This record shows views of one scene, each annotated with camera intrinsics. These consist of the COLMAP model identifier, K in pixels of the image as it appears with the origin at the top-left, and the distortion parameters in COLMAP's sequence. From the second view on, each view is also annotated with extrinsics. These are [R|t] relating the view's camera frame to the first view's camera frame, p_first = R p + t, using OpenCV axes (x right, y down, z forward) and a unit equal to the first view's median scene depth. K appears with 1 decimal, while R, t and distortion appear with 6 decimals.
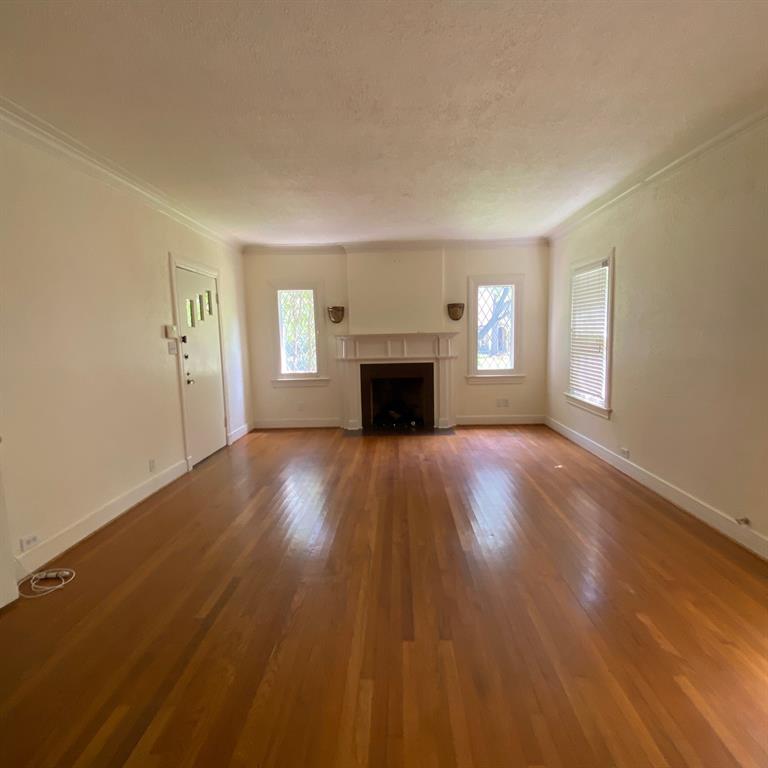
lens RADIAL K [[406.6, 0, 384.0], [0, 406.6, 384.0], [0, 0, 1]] dist [0.001652, -0.000021]
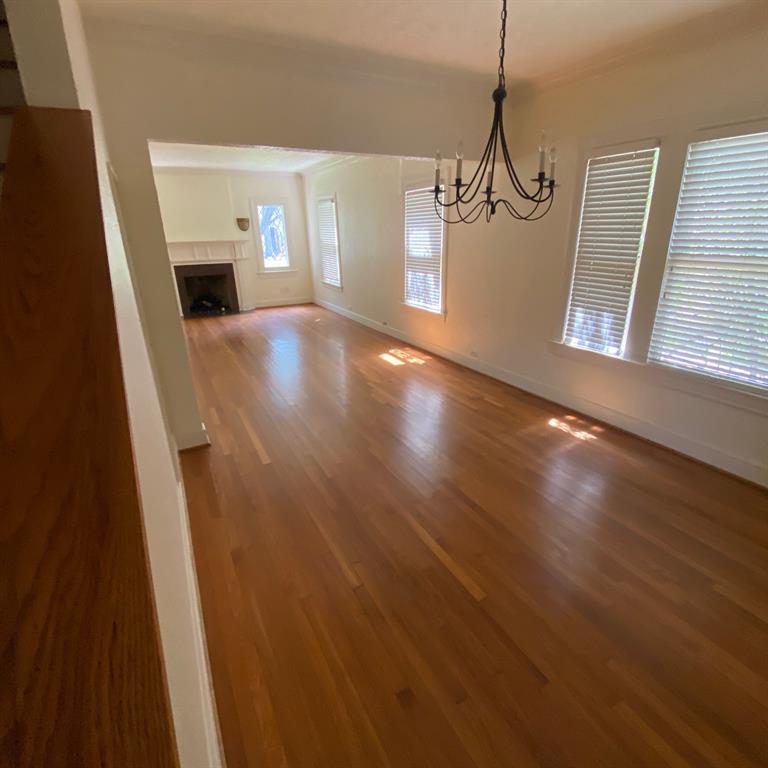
lens RADIAL K [[421.5, 0, 384.0], [0, 421.5, 384.0], [0, 0, 1]] dist [0.064650, -0.000039]
pose [[0.868028, -0.165360, 0.468170, -0.184057], [0.058834, 0.970525, 0.233710, 0.038723], [-0.493017, -0.175323, 0.852171, -0.588029]]
